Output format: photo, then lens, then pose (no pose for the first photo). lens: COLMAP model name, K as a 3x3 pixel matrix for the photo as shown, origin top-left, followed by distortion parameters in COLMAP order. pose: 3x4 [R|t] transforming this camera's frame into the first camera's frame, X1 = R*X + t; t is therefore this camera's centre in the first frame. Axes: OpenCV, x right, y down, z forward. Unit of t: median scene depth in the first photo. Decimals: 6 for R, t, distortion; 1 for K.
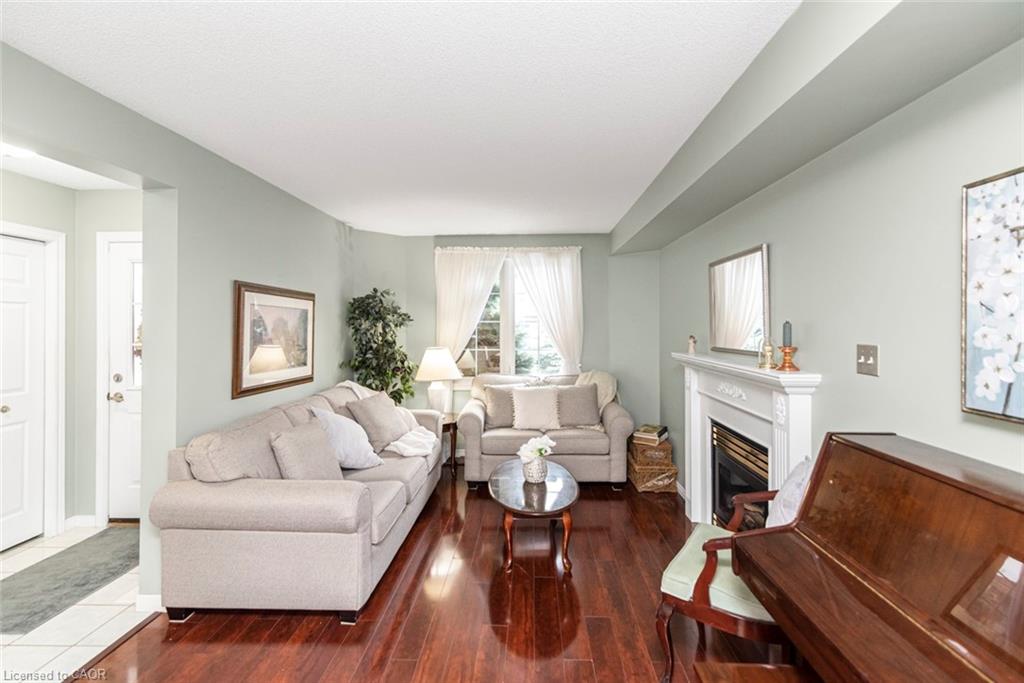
lens RADIAL K [[467.7, 0, 512.0], [0, 467.7, 320.5], [0, 0, 1]] dist [0.010533, -0.000595]
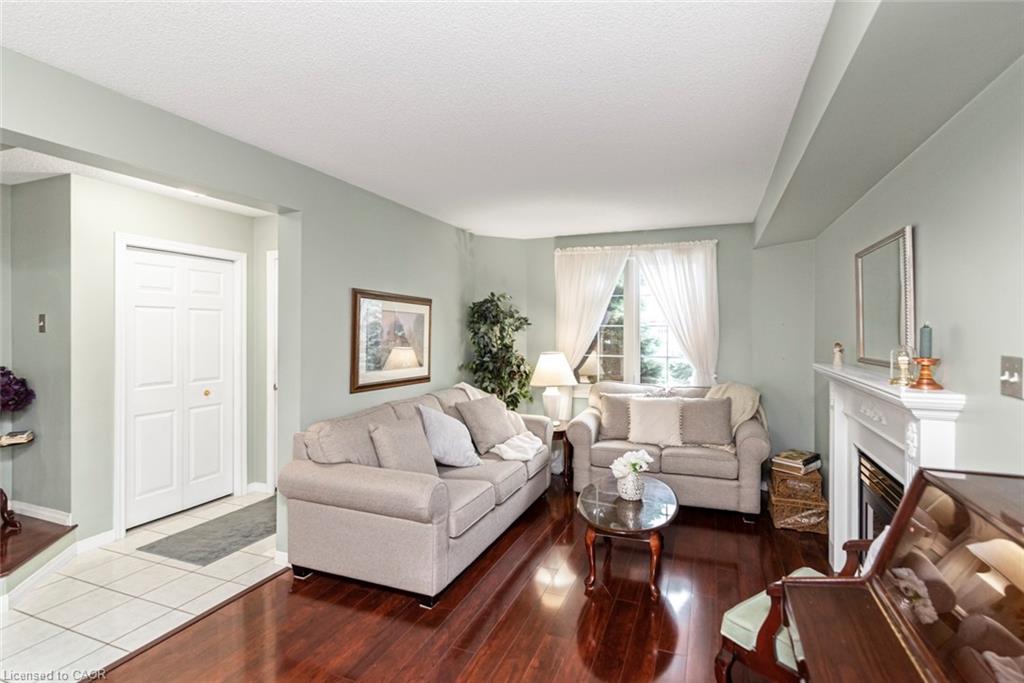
lens RADIAL K [[496.8, 0, 513.5], [0, 496.8, 327.9], [0, 0, 1]] dist [0.003490, 0.000419]
pose [[0.943726, 0.003084, -0.330714, 0.131133], [-0.001307, 0.999983, 0.005595, 0.001677], [0.330726, -0.004848, 0.943715, 0.000979]]
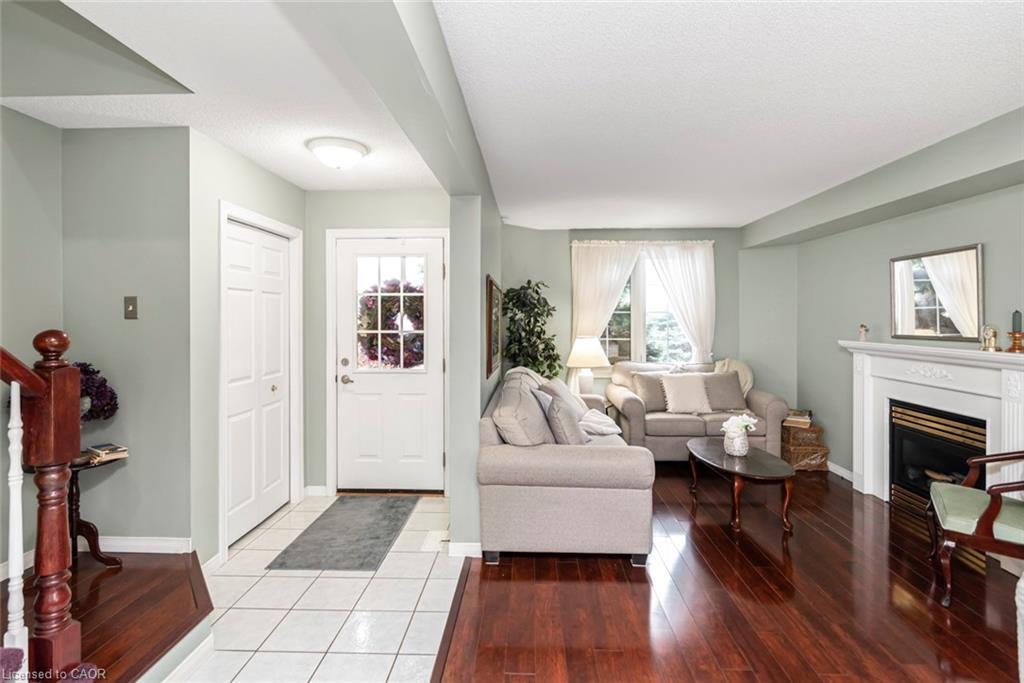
lens RADIAL K [[498.8, 0, 510.1], [0, 498.8, 317.0], [0, 0, 1]] dist [0.003244, -0.000578]
pose [[0.999993, 0.001946, 0.003101, -0.418880], [-0.001973, 0.999960, 0.008674, 0.005646], [-0.003084, -0.008680, 0.999958, -0.153753]]
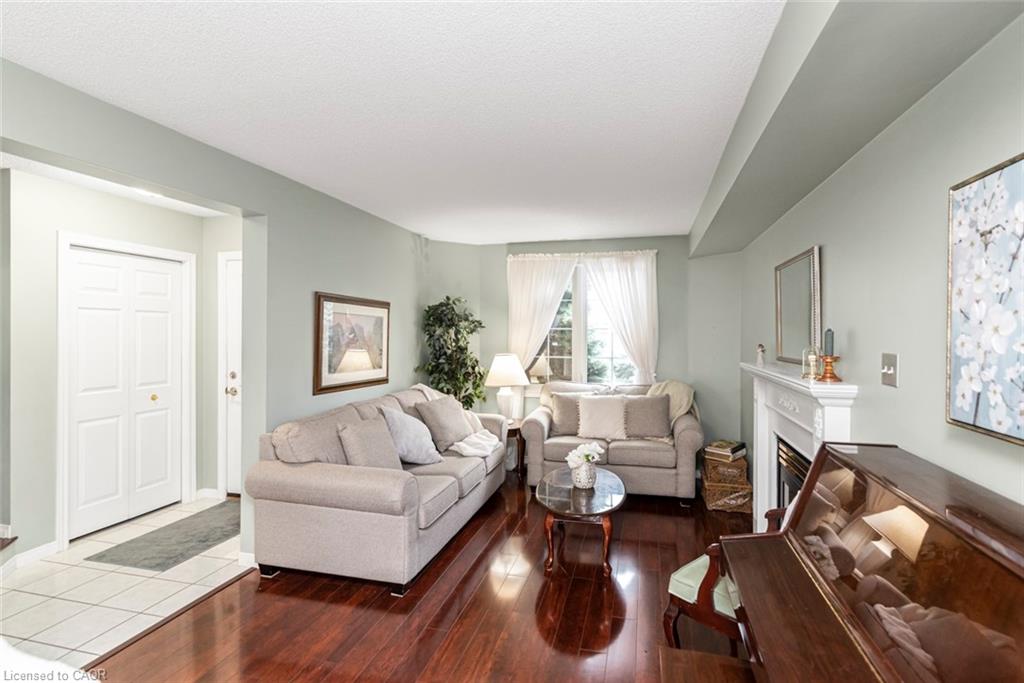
lens RADIAL K [[497.7, 0, 514.7], [0, 497.7, 331.0], [0, 0, 1]] dist [0.002958, 0.000185]
pose [[0.976919, 0.004074, -0.213570, 0.111810], [-0.002683, 0.999973, 0.006803, 0.000429], [0.213592, -0.006073, 0.976904, -0.065120]]
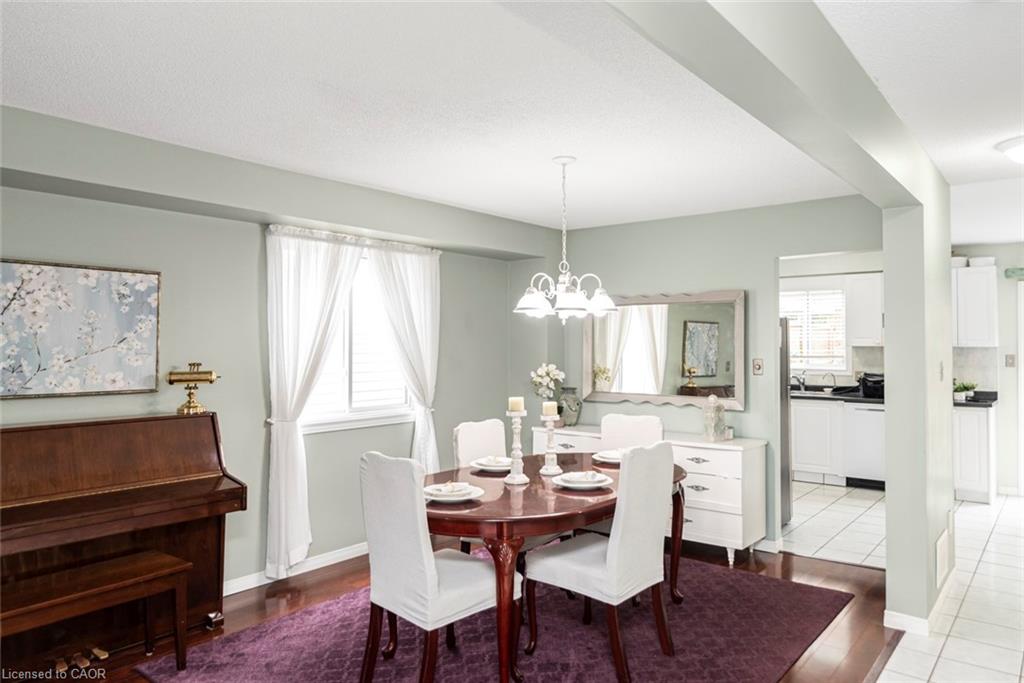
lens RADIAL K [[692.2, 0, 512.0], [0, 692.2, 341.5], [0, 0, 1]] dist [0.006624, 0.000542]
pose [[-0.808263, 0.006777, 0.588782, -0.672796], [-0.002938, 0.999875, -0.015541, 0.010164], [-0.588814, -0.014291, -0.808142, 0.619430]]
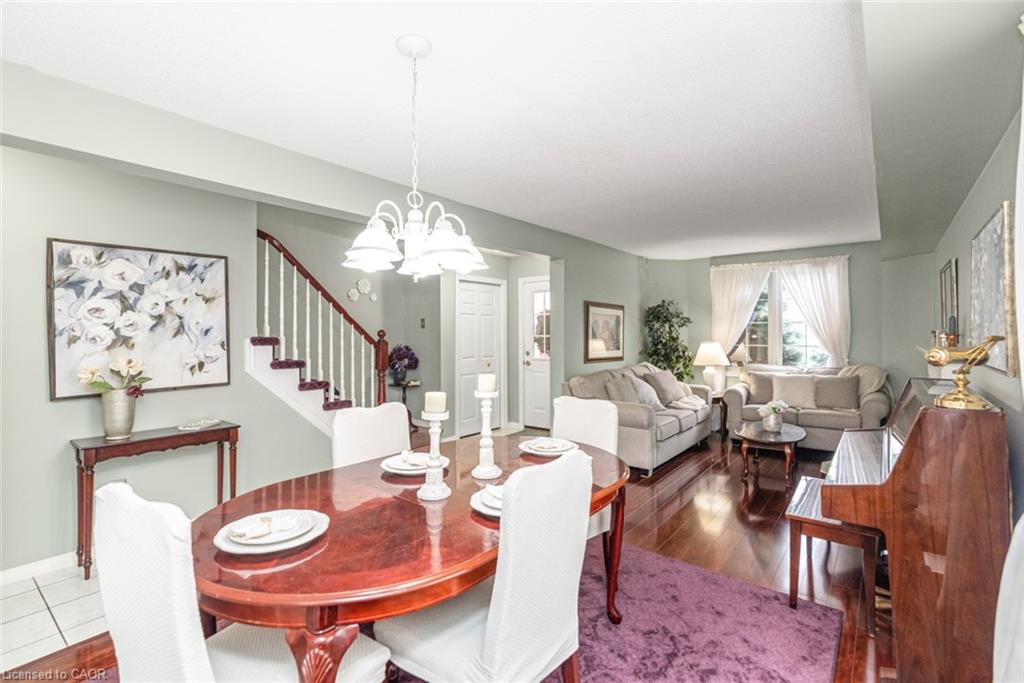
lens RADIAL K [[472.0, 0, 503.8], [0, 472.0, 329.2], [0, 0, 1]] dist [0.012570, -0.000215]
pose [[0.805104, -0.003941, -0.593120, 0.213191], [0.006668, 0.999975, 0.002406, 0.017186], [0.593096, -0.005892, 0.805110, -0.564344]]
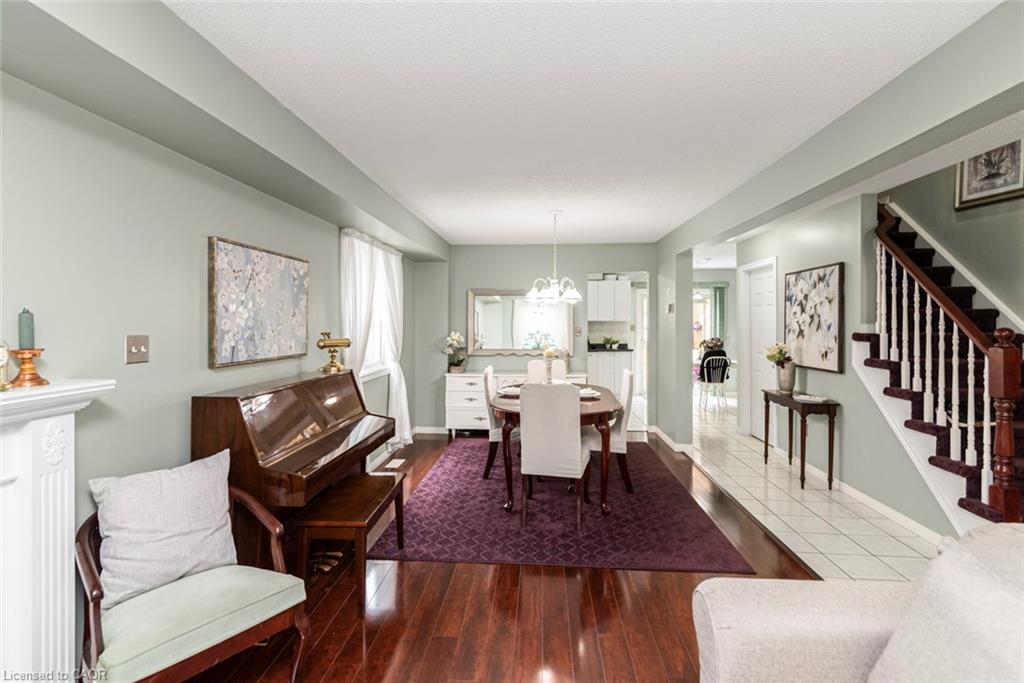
lens RADIAL K [[496.8, 0, 513.5], [0, 496.8, 327.9], [0, 0, 1]] dist [0.003490, 0.000419]
pose [[-0.999882, 0.002069, 0.015195, -0.057905], [0.002136, 0.999988, 0.004438, 0.015152], [-0.015186, 0.004470, -0.999875, 1.014046]]
